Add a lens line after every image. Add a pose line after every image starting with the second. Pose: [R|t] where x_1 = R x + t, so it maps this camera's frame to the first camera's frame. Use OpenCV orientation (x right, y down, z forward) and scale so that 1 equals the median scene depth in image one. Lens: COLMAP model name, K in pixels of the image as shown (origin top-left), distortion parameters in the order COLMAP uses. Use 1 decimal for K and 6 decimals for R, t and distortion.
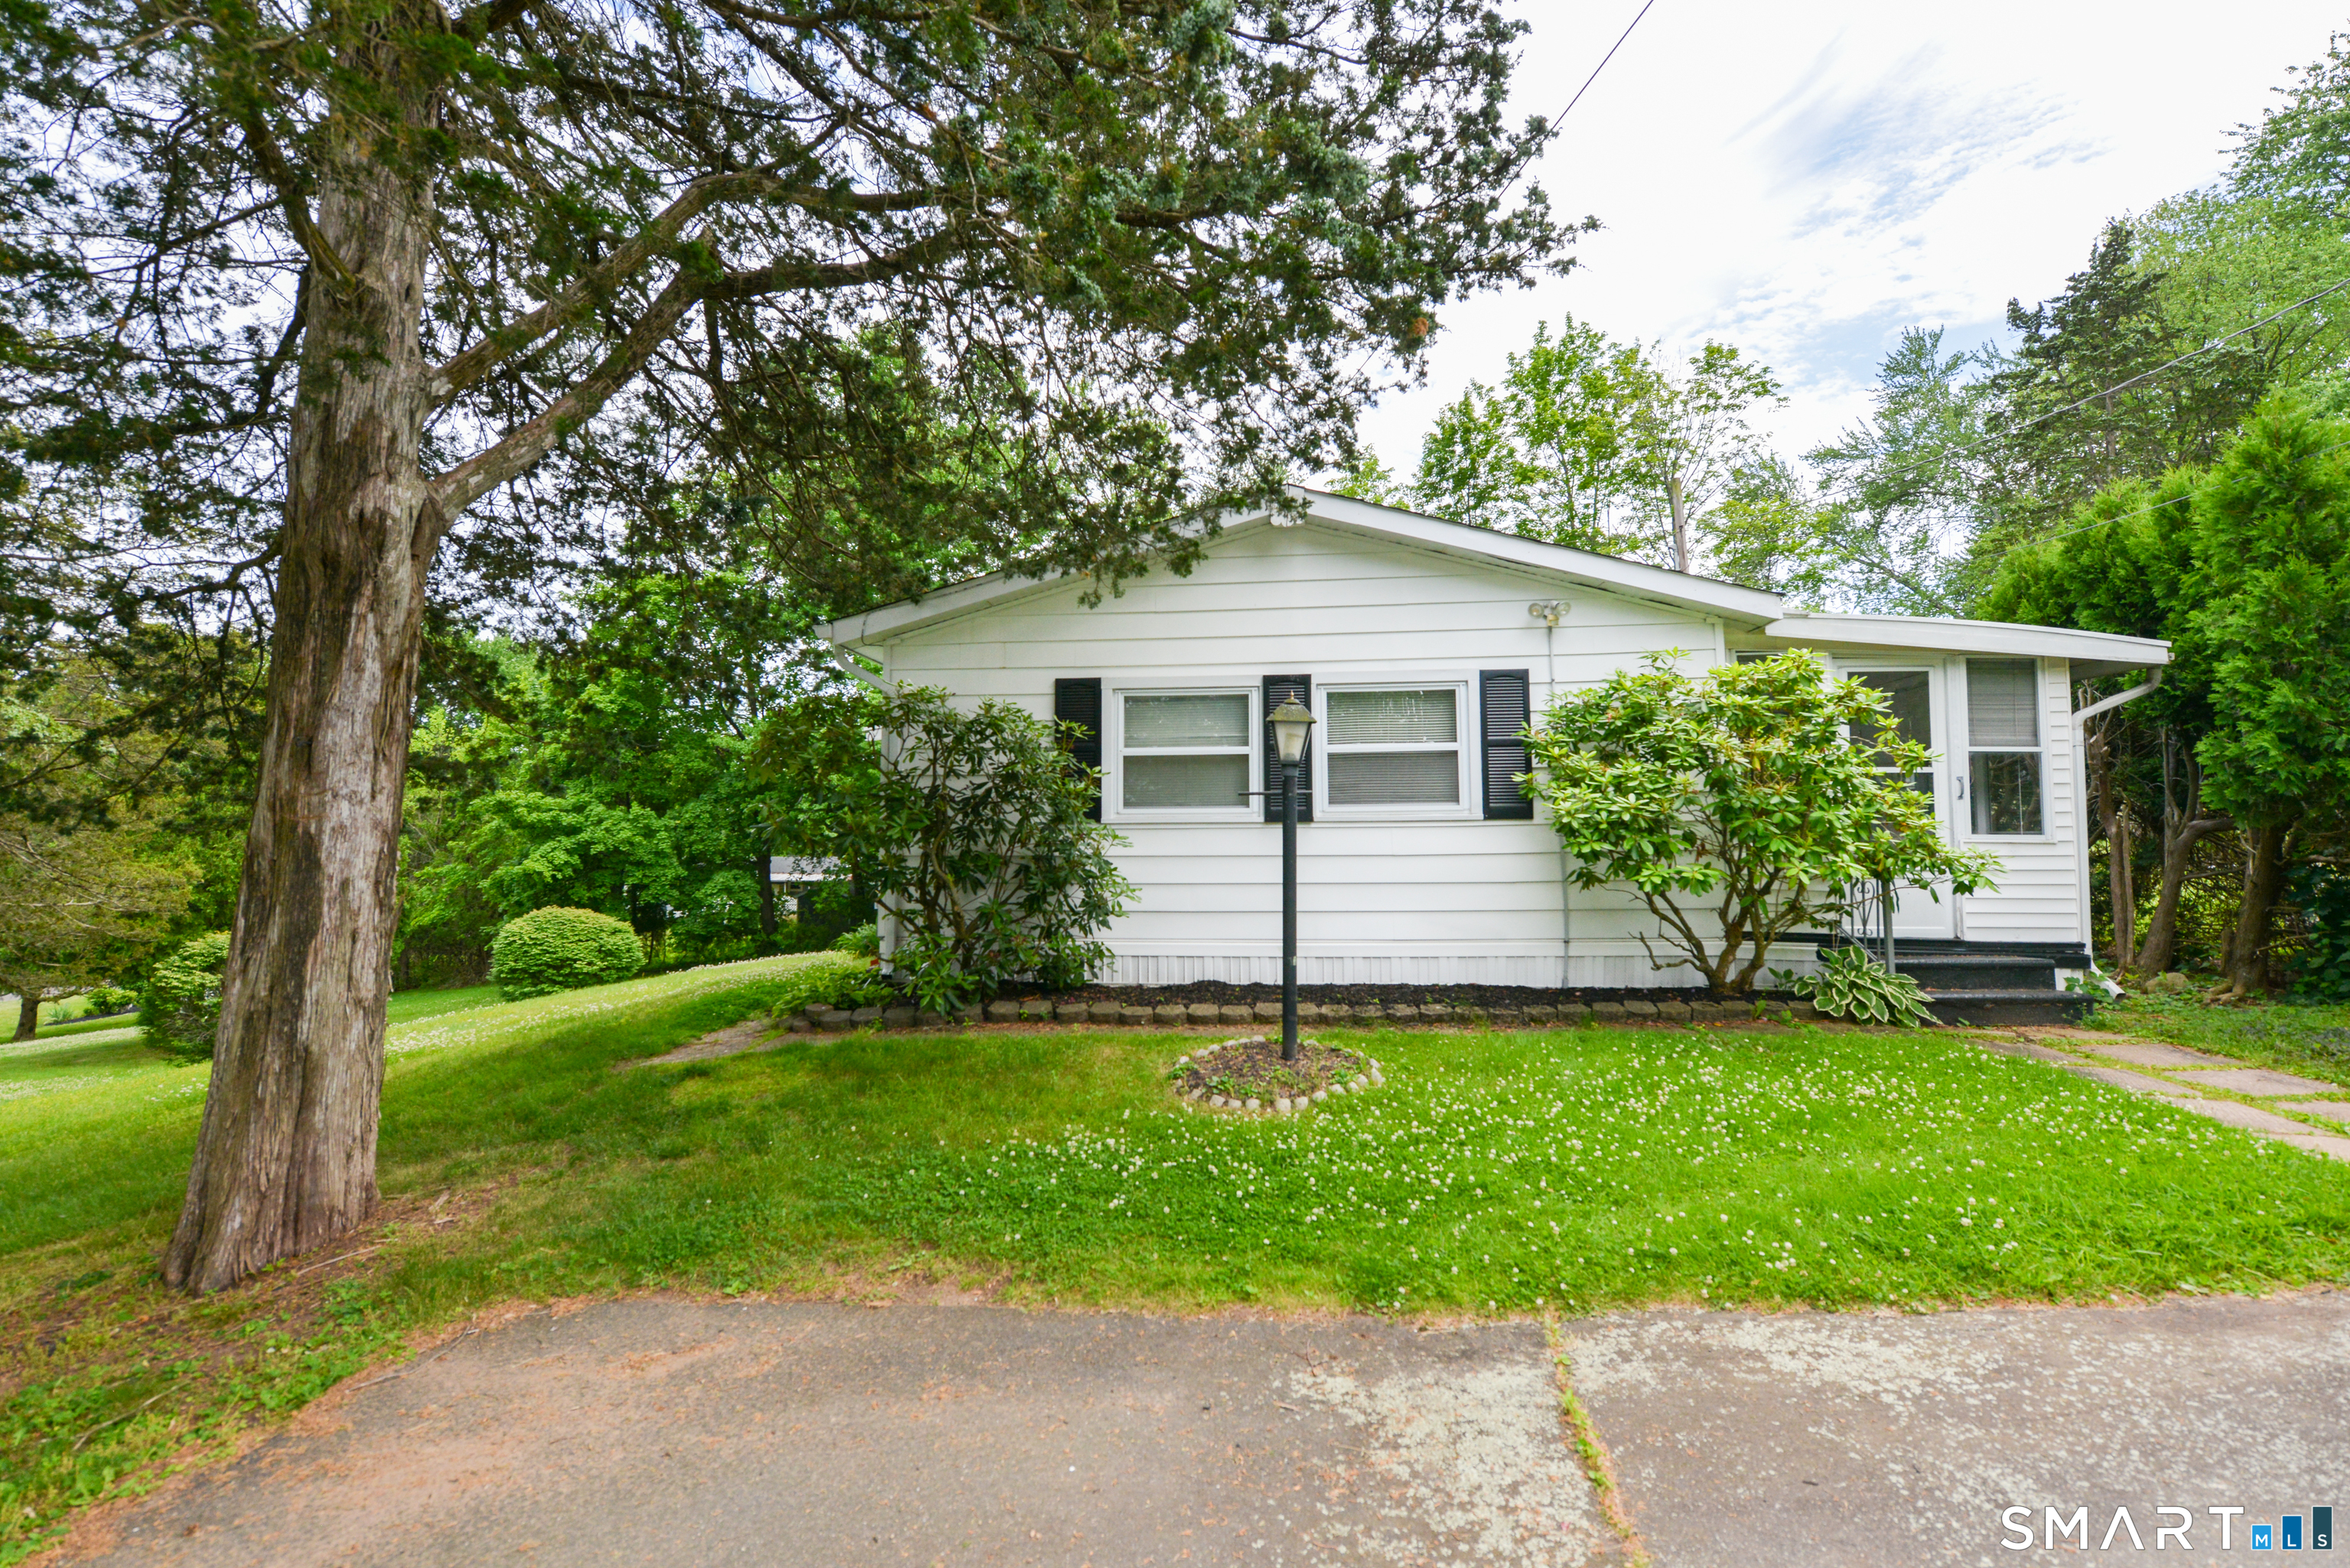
lens RADIAL K [[1105.4, 0, 1175.0], [0, 1105.4, 784.0], [0, 0, 1]] dist [-0.001483, -0.007259]
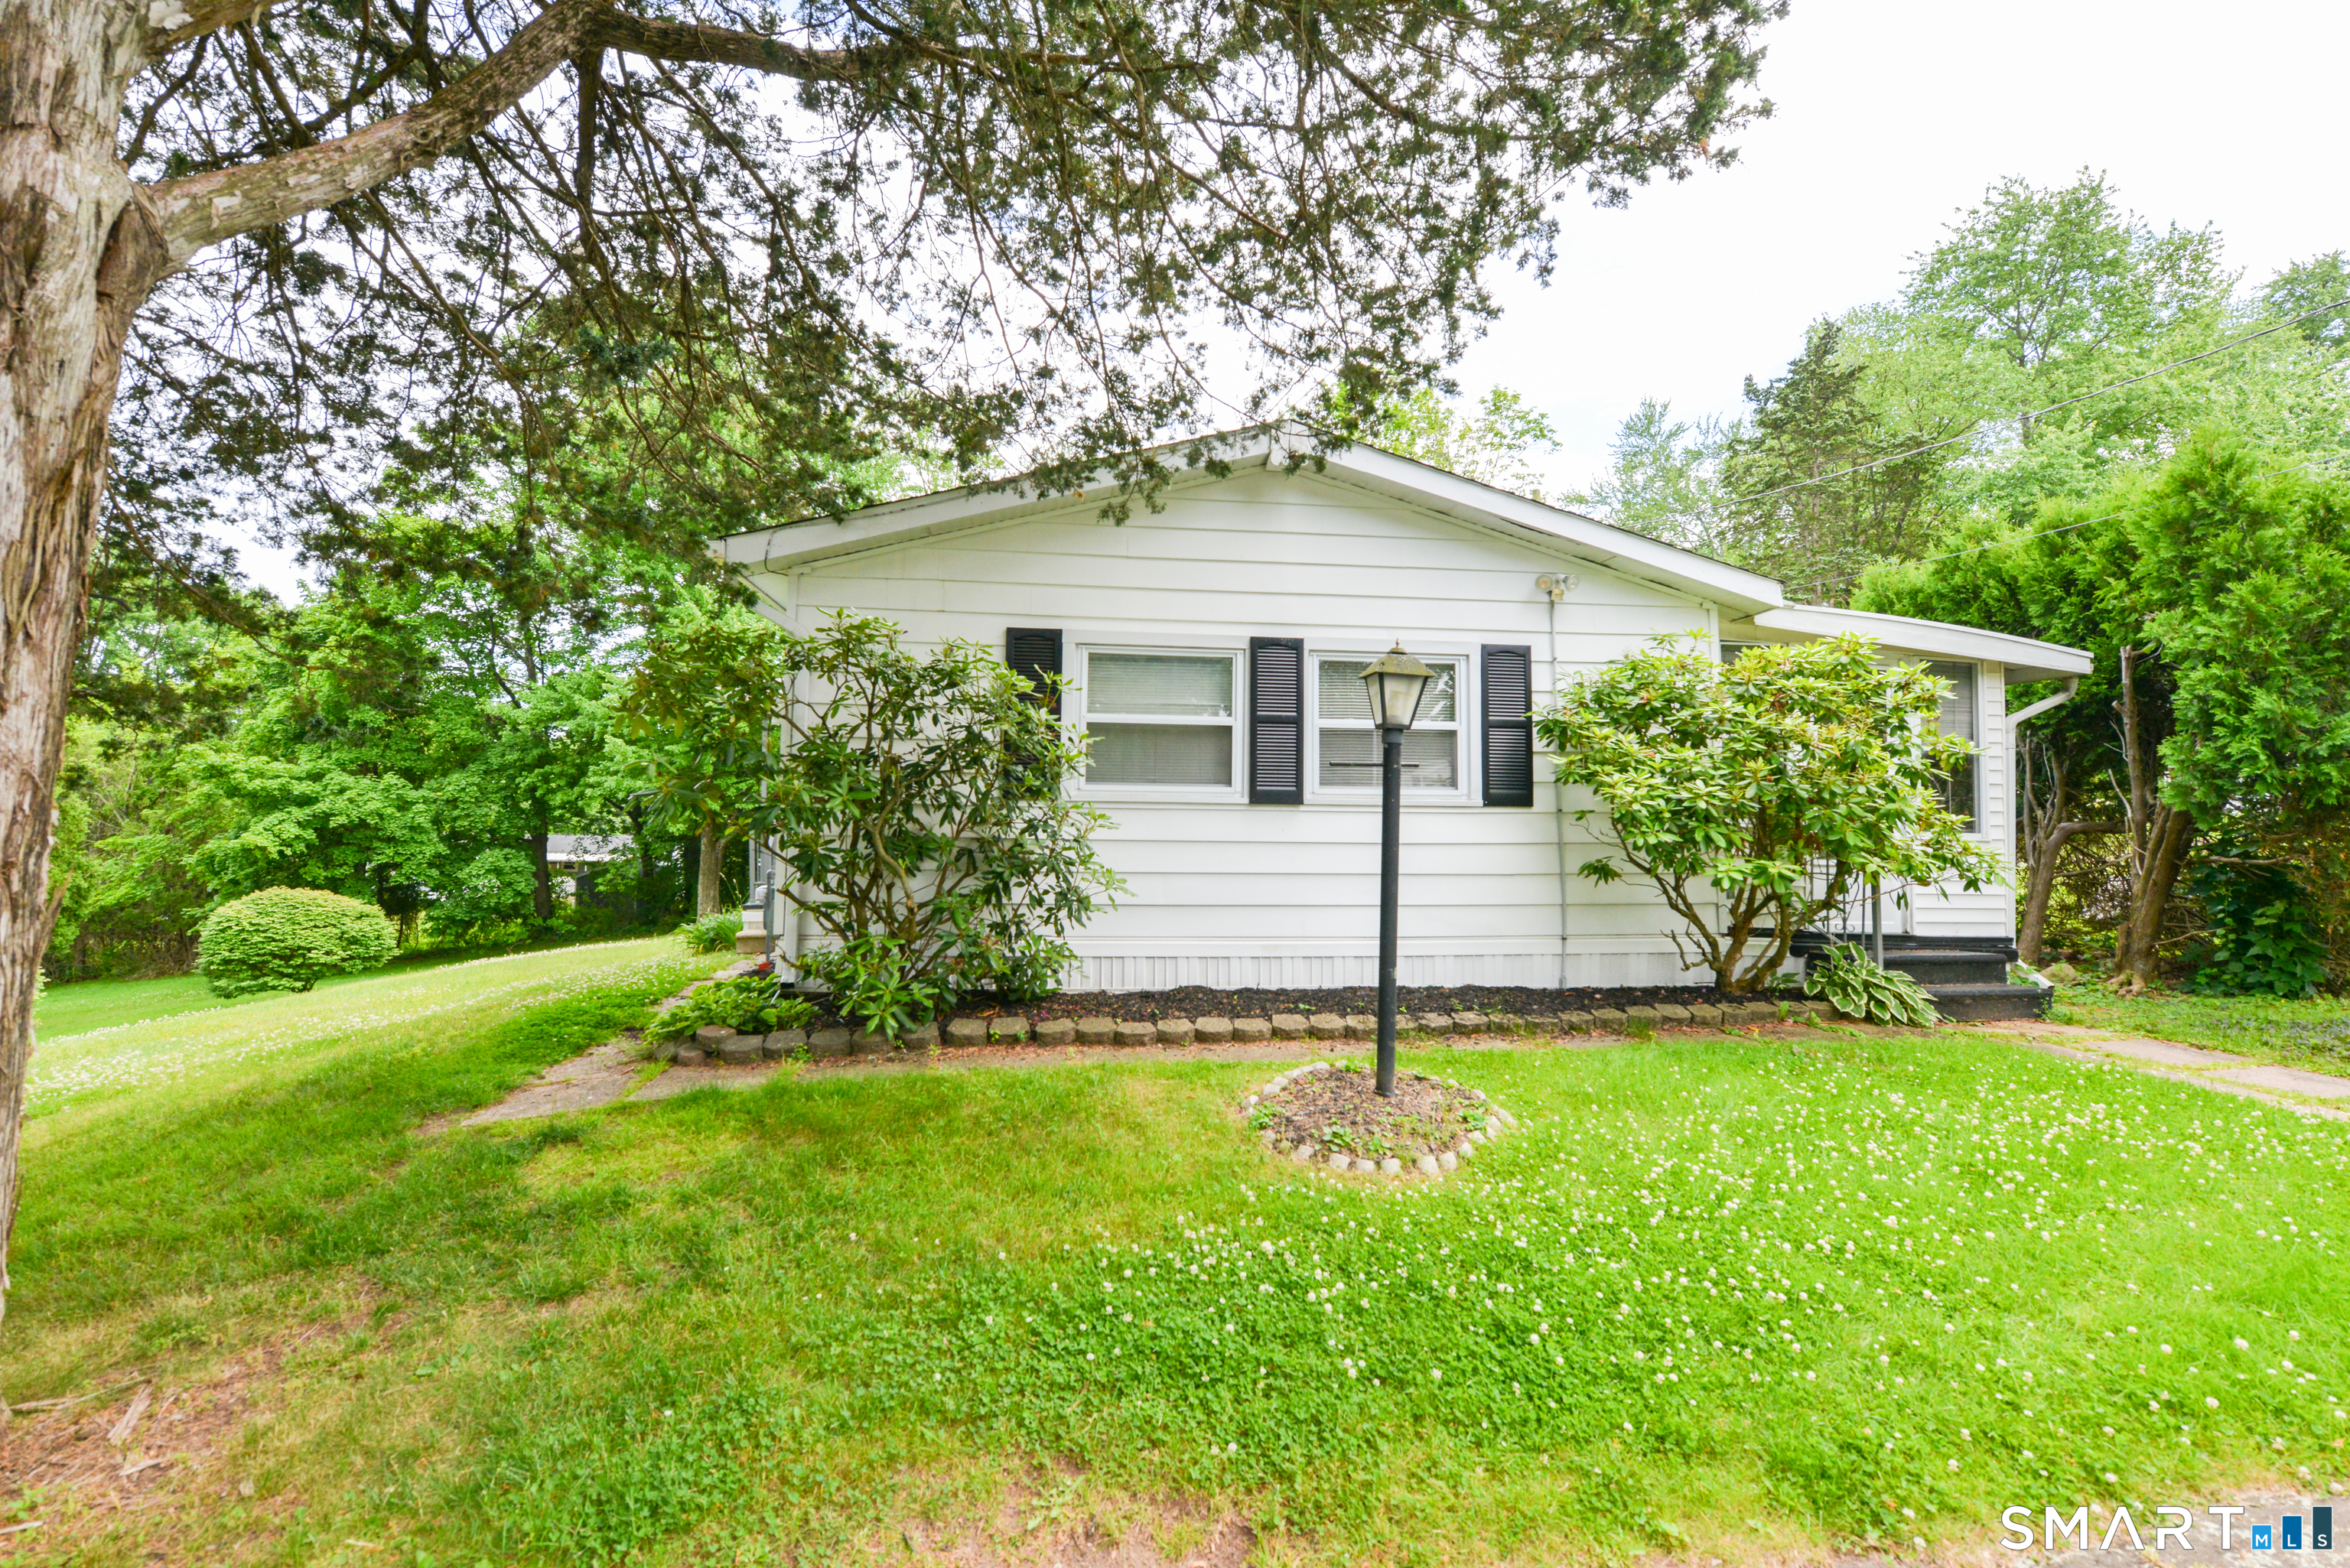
lens RADIAL K [[1018.0, 0, 1175.0], [0, 1018.0, 784.0], [0, 0, 1]] dist [-0.013258, -0.000831]
pose [[0.975839, 0.027716, 0.216727, -0.153795], [-0.029368, 0.999559, 0.004407, 0.017191], [-0.216509, -0.010665, 0.976222, 0.226514]]
